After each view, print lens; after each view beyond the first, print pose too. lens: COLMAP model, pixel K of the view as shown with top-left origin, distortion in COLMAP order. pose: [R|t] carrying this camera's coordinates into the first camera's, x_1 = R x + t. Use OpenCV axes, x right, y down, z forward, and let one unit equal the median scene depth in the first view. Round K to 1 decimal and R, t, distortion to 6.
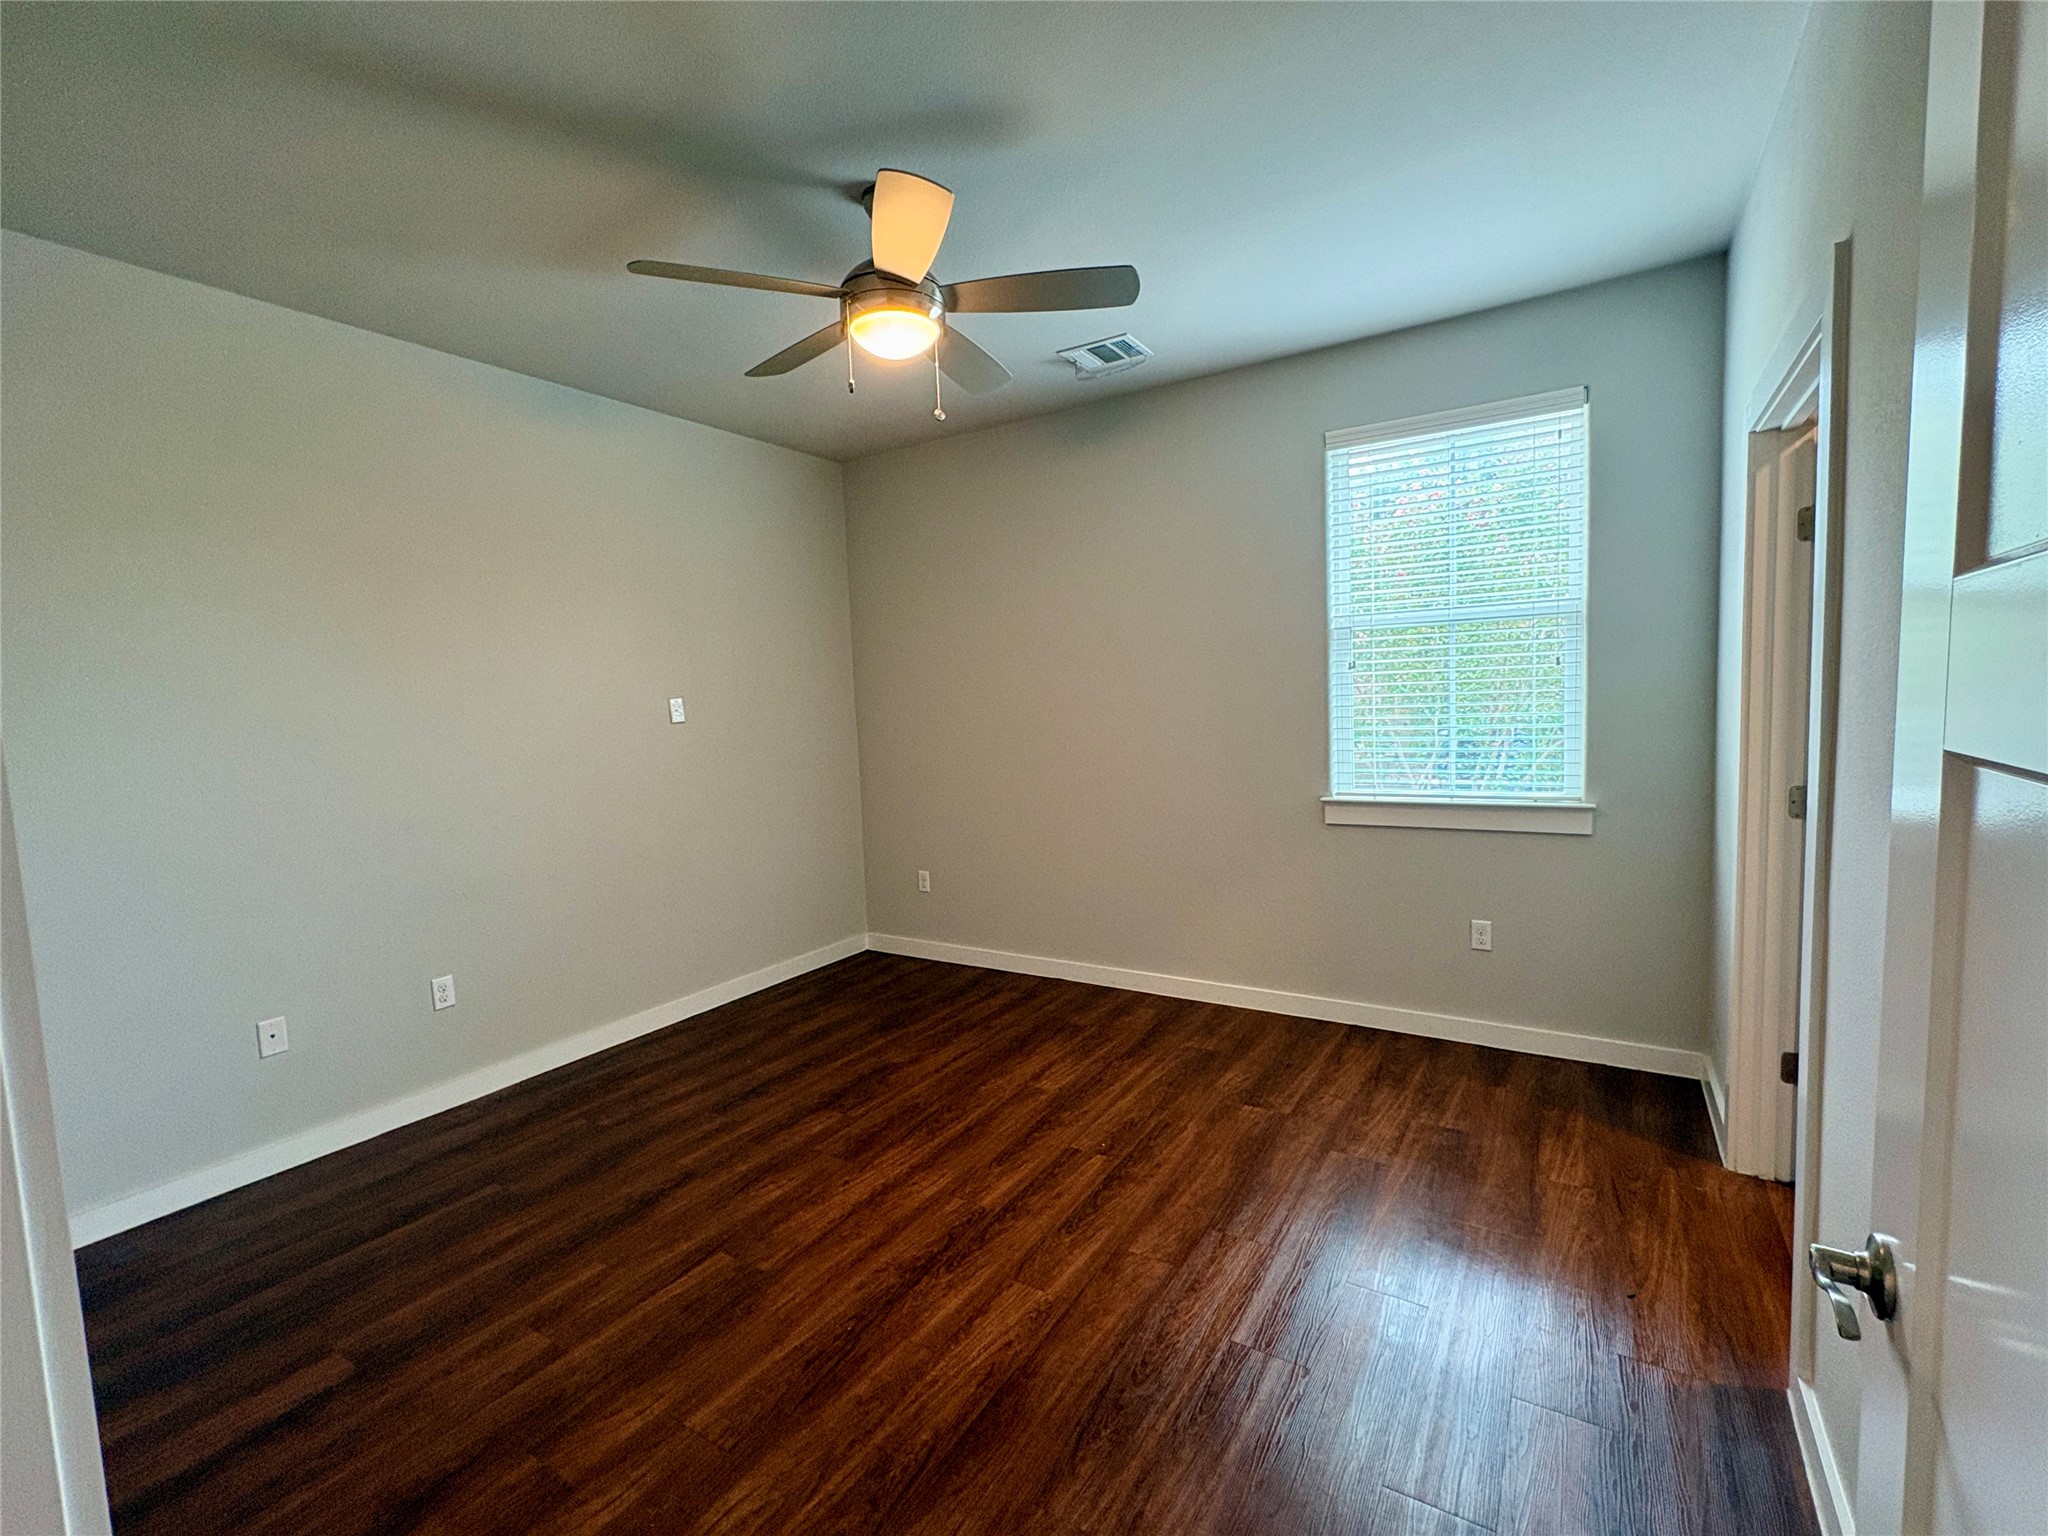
lens RADIAL K [[894.0, 0, 1025.6], [0, 894.0, 770.2], [0, 0, 1]] dist [0.000615, -0.000200]
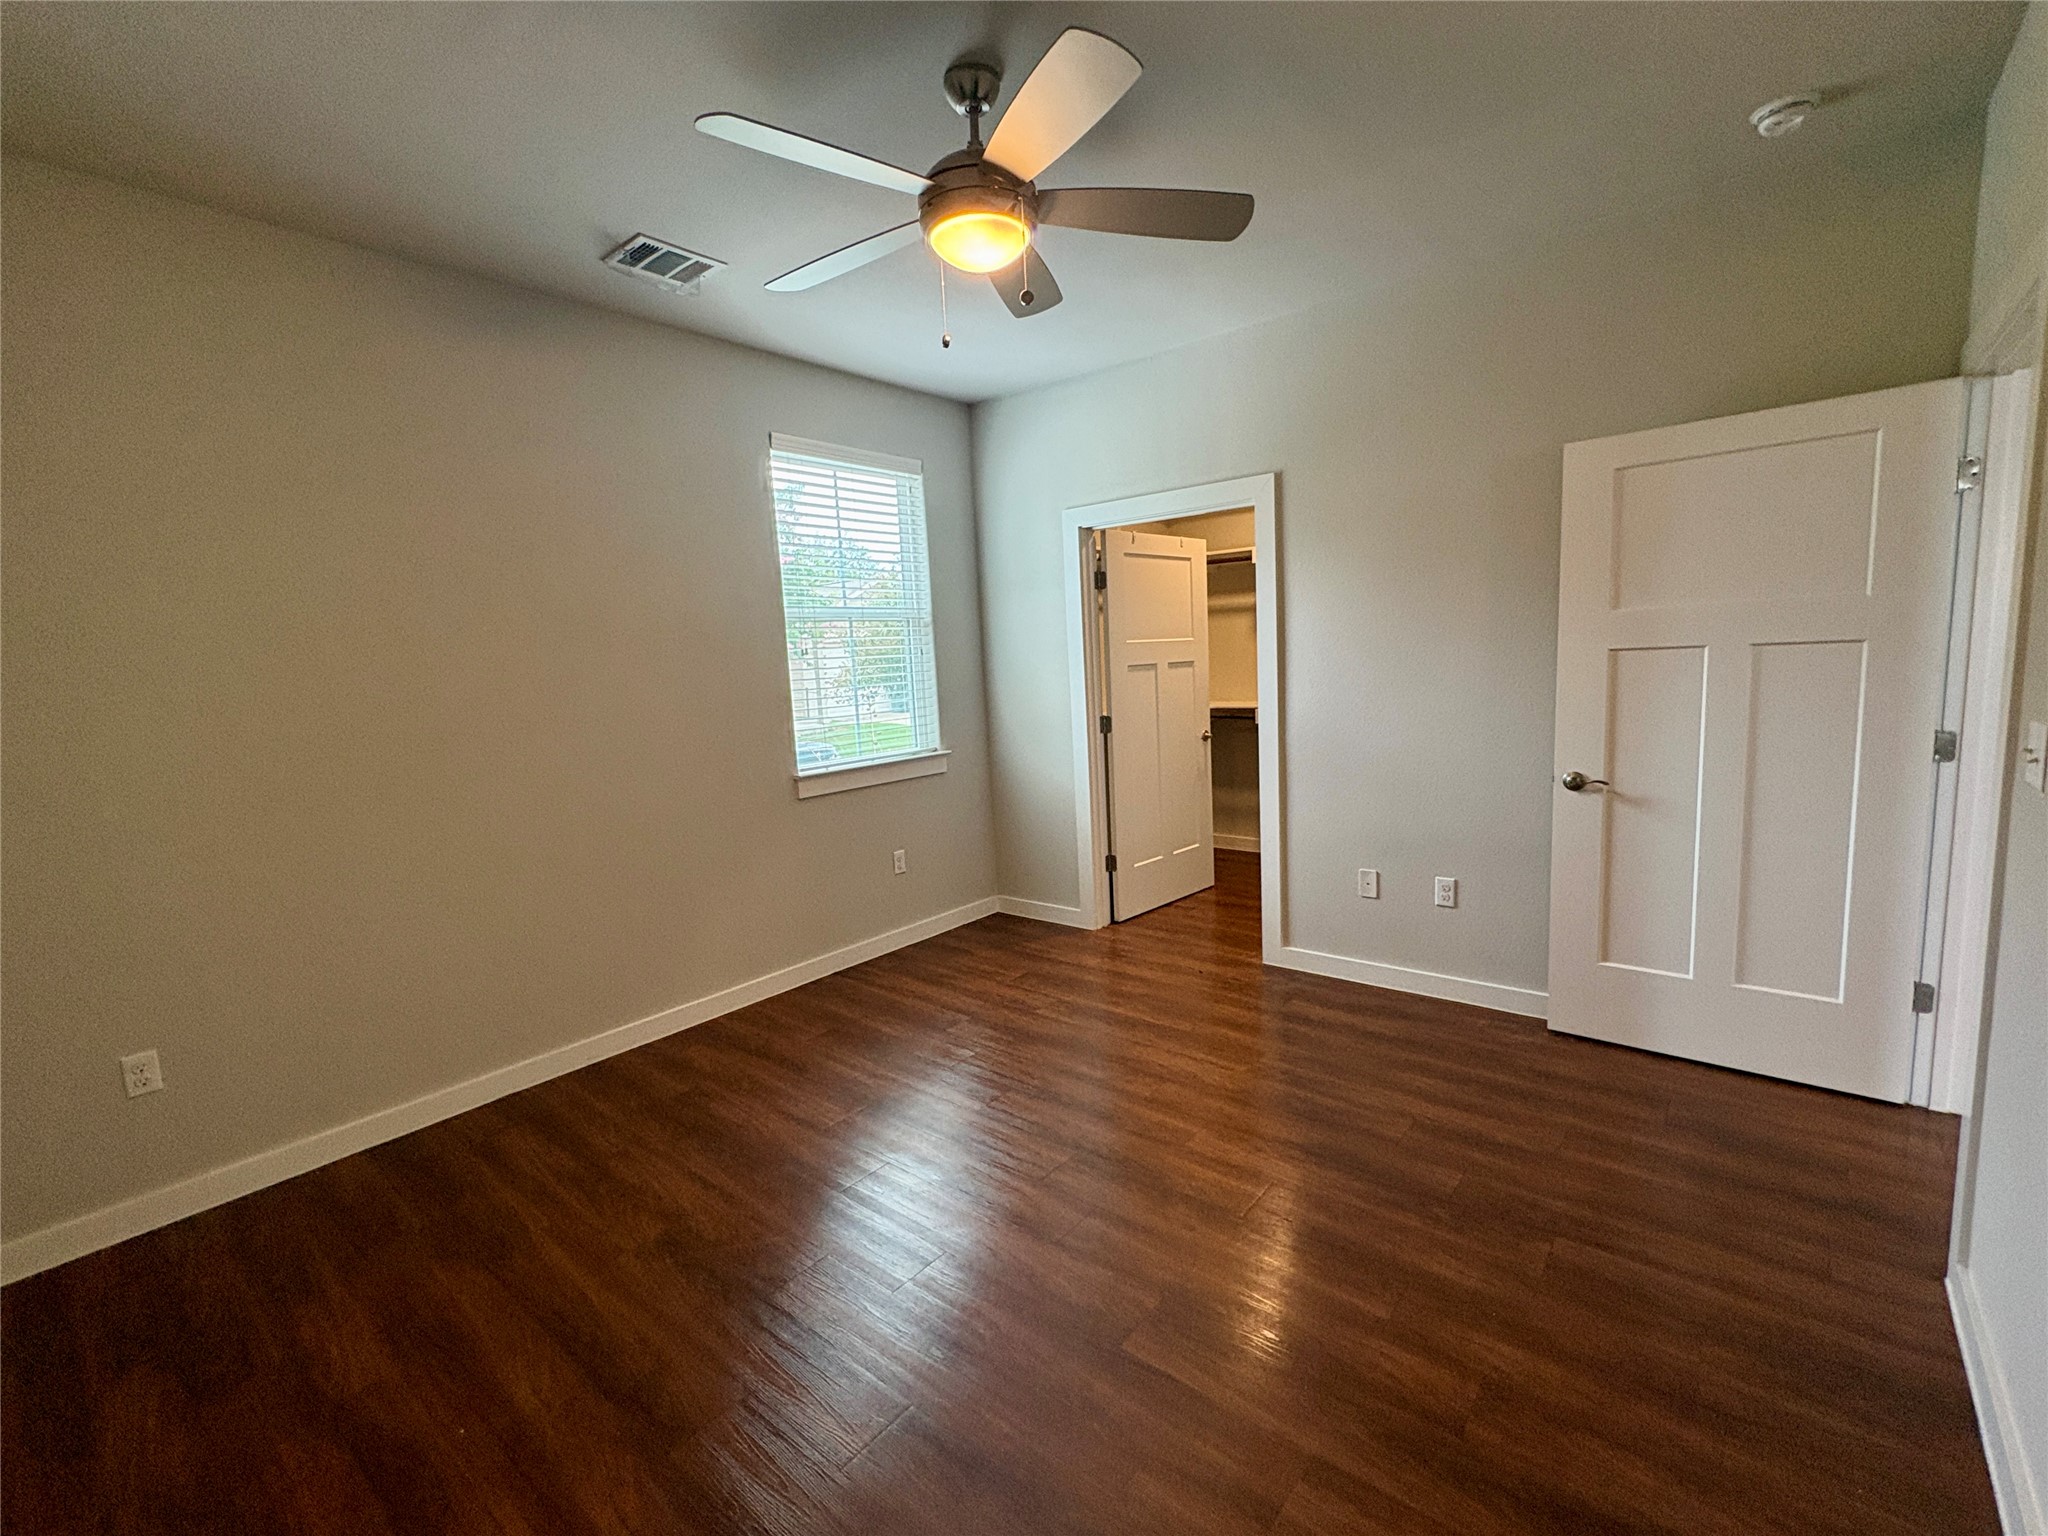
lens RADIAL K [[894.0, 0, 1025.6], [0, 894.0, 770.2], [0, 0, 1]] dist [0.000615, -0.000200]
pose [[0.136685, -0.096031, 0.985949, -0.746548], [0.124783, 0.989031, 0.079033, -0.027834], [-0.982724, 0.112227, 0.147169, 0.624664]]
